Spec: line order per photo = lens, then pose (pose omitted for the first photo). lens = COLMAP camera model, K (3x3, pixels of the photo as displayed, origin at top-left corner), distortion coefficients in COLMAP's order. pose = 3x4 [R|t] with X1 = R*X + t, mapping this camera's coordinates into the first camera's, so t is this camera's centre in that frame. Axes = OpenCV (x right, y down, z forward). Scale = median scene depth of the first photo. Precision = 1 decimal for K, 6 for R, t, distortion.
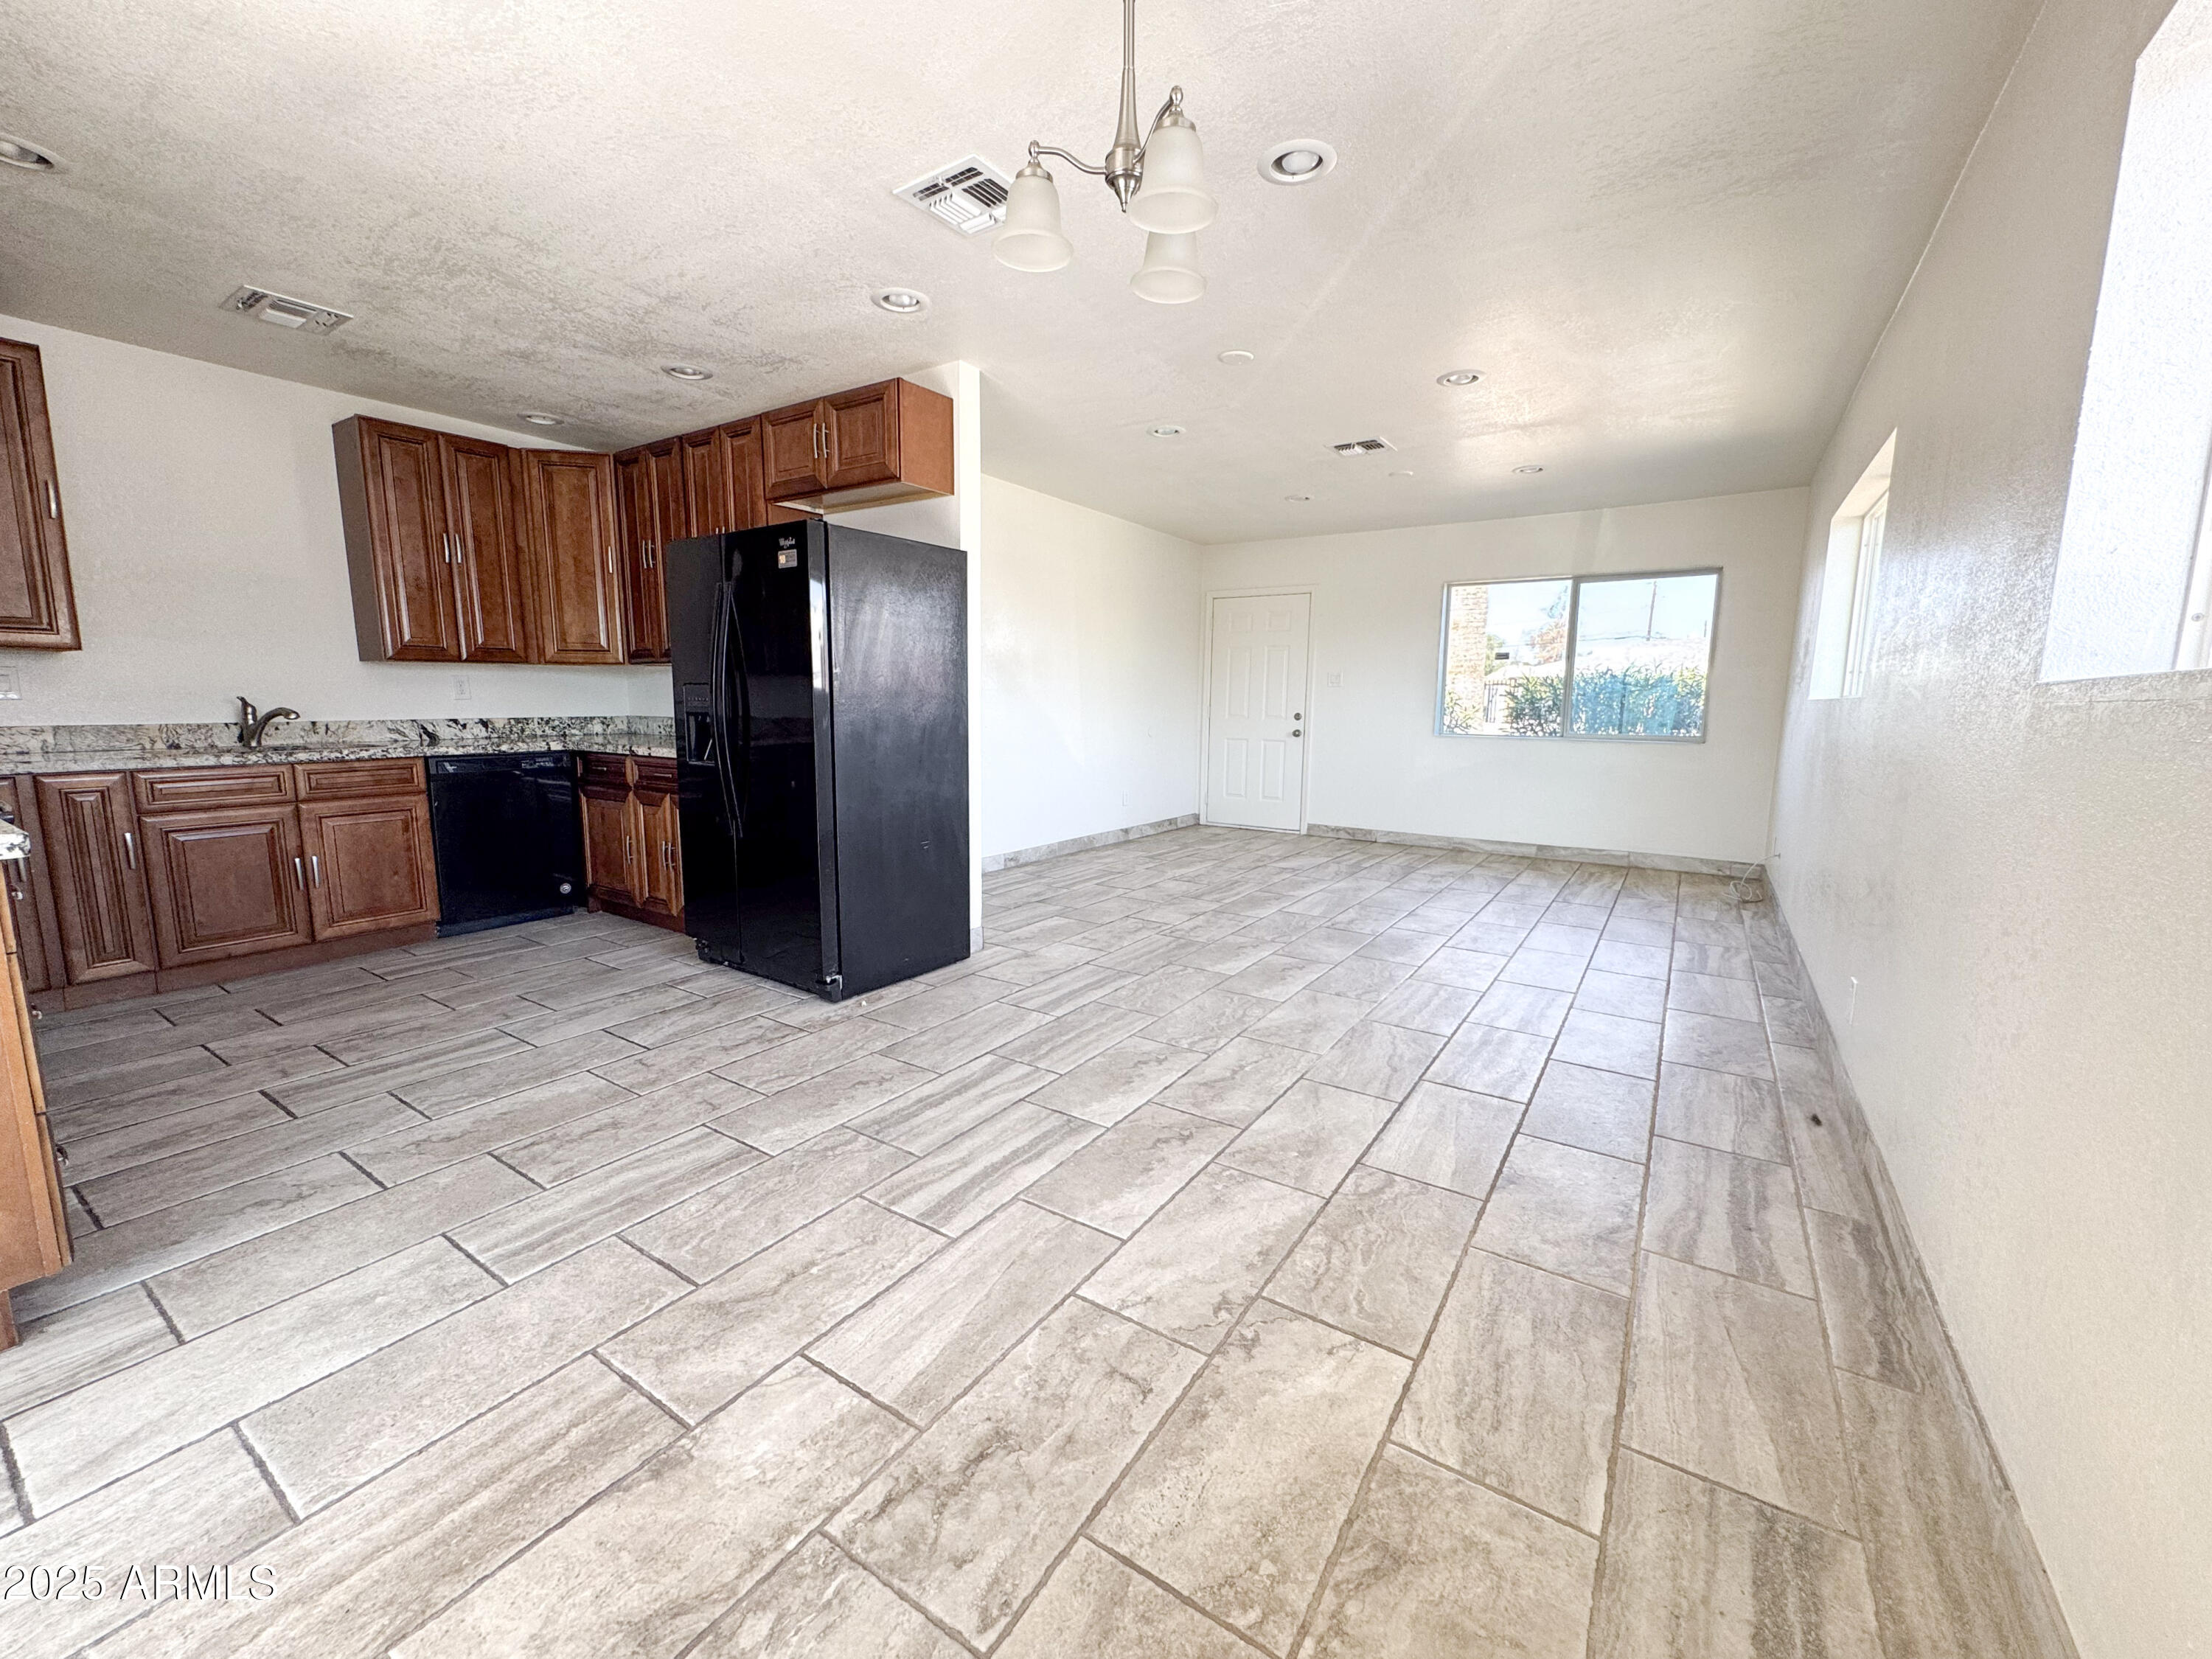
lens RADIAL K [[893.4, 0, 1103.8], [0, 893.4, 828.0], [0, 0, 1]] dist [-0.003101, 0.000117]
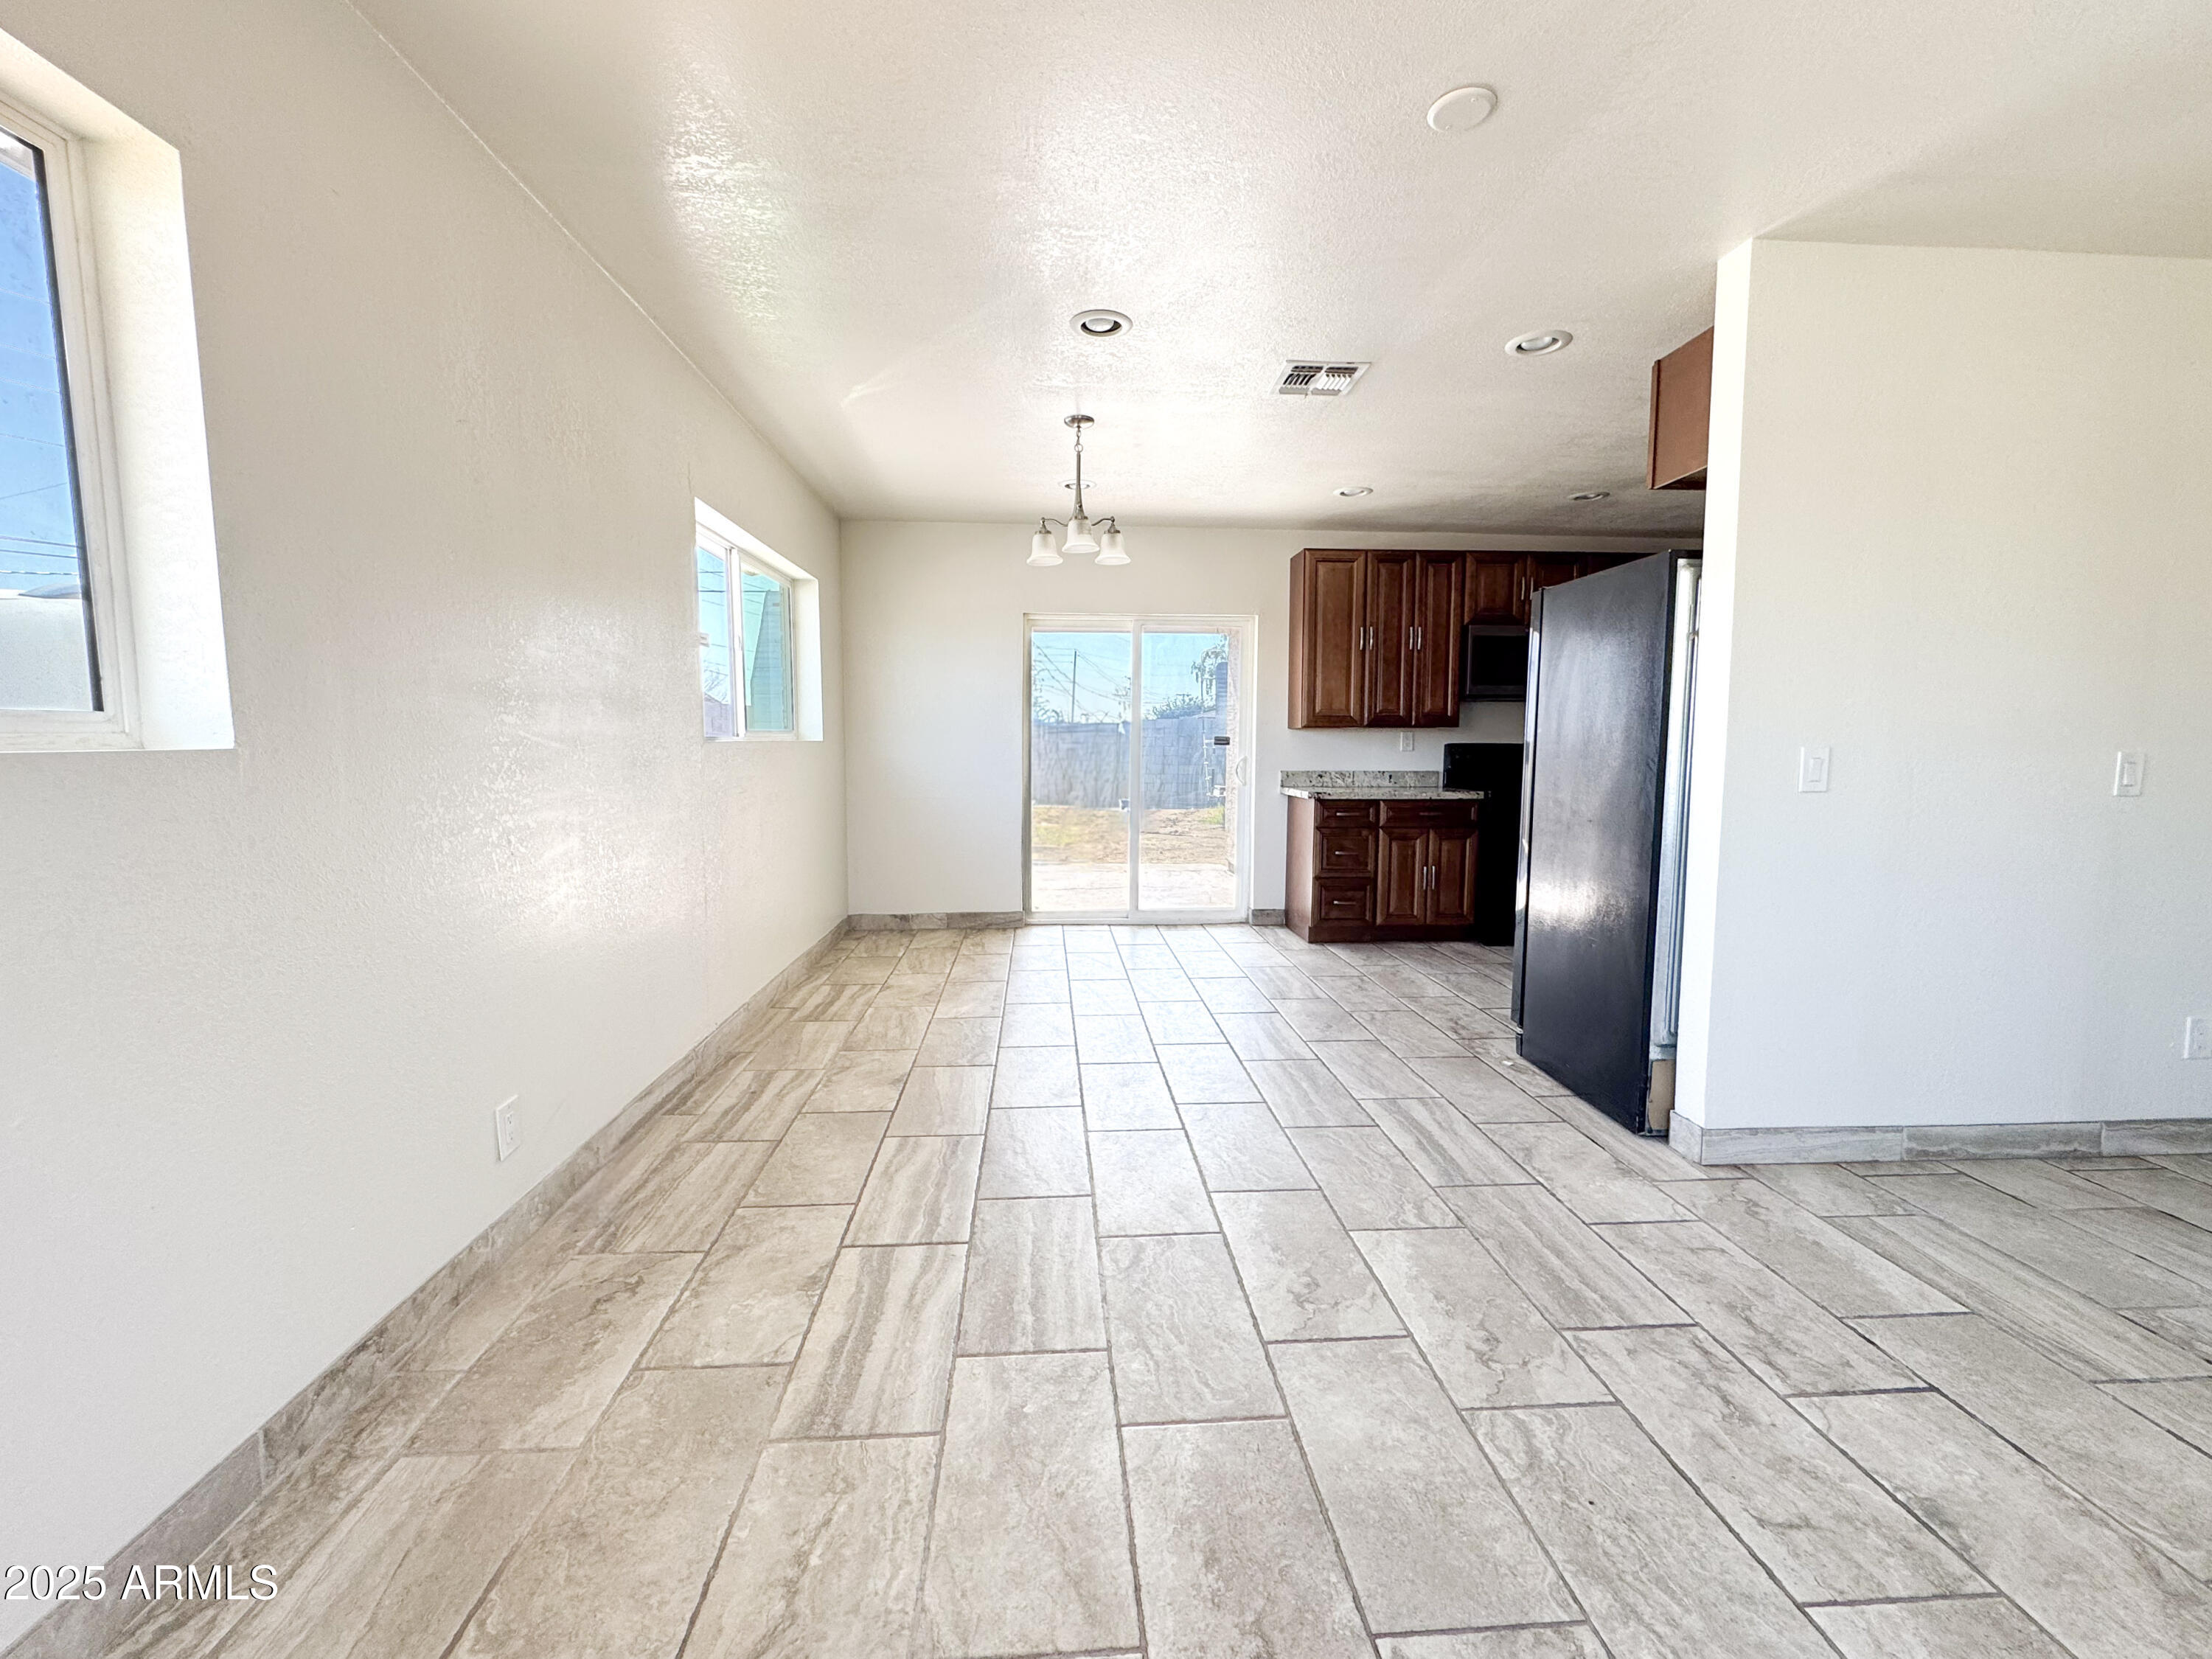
lens RADIAL K [[918.5, 0, 1102.9], [0, 918.5, 831.3], [0, 0, 1]] dist [-0.001833, 0.000190]
pose [[-0.794437, 0.046660, -0.605551, 0.682866], [-0.099167, 0.973698, 0.205127, -0.215441], [0.599196, 0.223011, -0.768915, 1.432128]]
